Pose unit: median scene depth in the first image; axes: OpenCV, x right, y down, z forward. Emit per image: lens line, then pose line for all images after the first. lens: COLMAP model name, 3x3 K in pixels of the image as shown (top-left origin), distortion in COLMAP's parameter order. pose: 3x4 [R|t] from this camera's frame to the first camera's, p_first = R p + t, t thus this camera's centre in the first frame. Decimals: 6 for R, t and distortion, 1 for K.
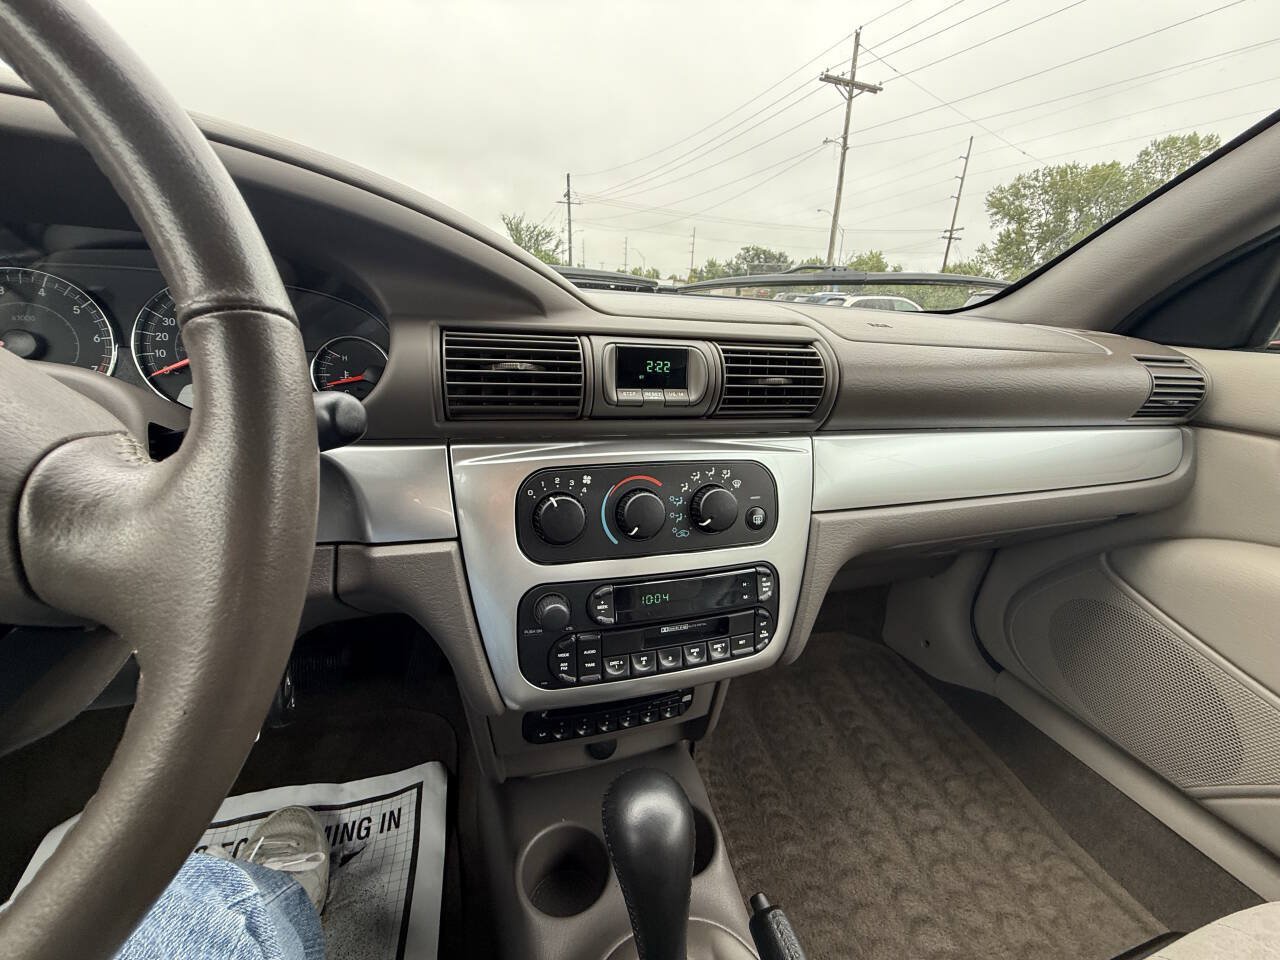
lens RADIAL K [[514.7, 0, 640.0], [0, 514.7, 480.0], [0, 0, 1]] dist [0.000163, 0.000763]
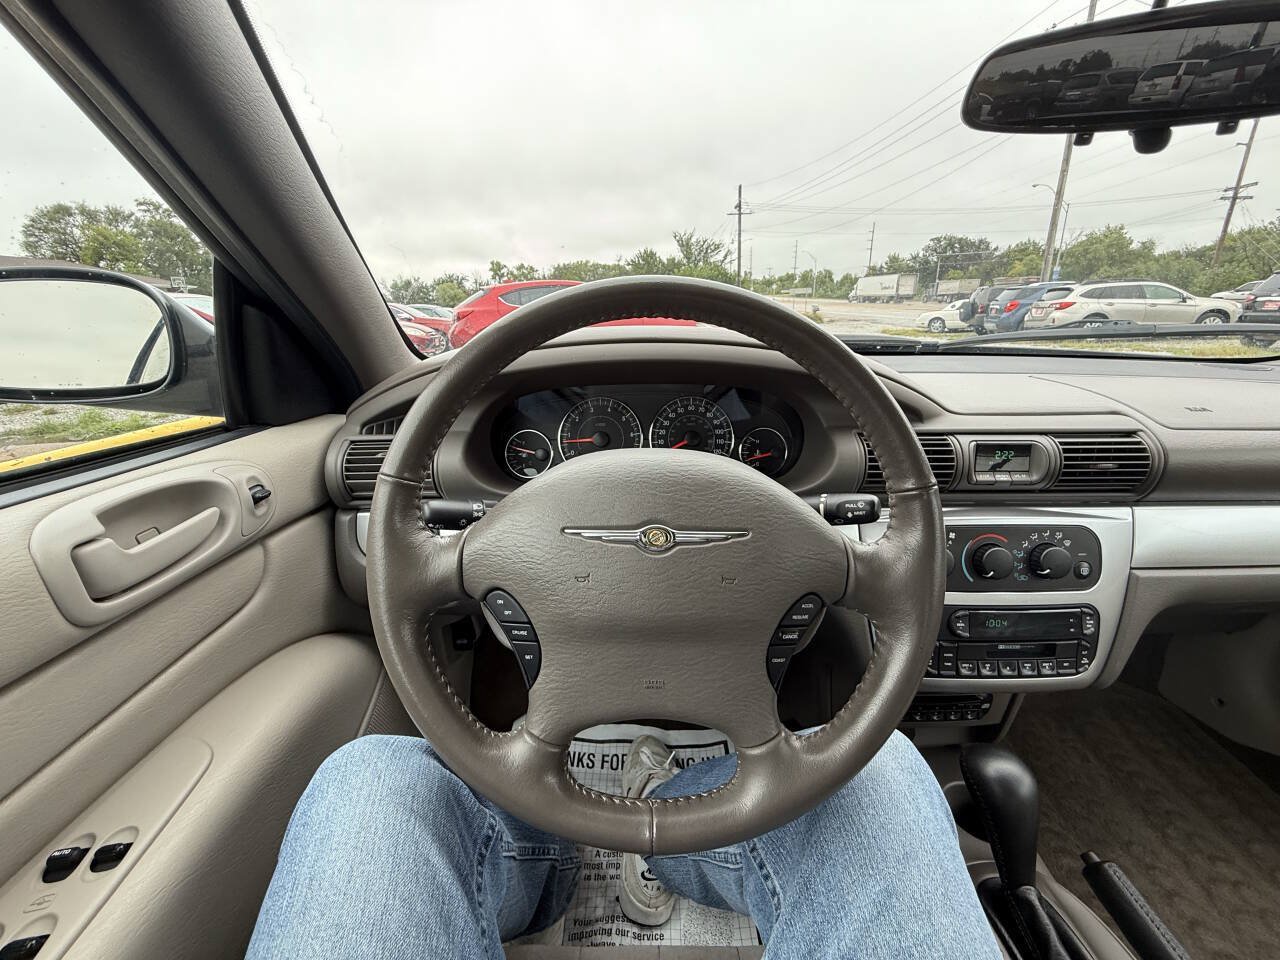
lens RADIAL K [[514.7, 0, 640.0], [0, 514.7, 480.0], [0, 0, 1]] dist [0.000163, 0.000763]
pose [[0.952379, 0.034428, -0.302967, -0.436135], [-0.039867, 0.999136, -0.011783, -0.090087], [0.302300, 0.023300, 0.952928, -0.561660]]
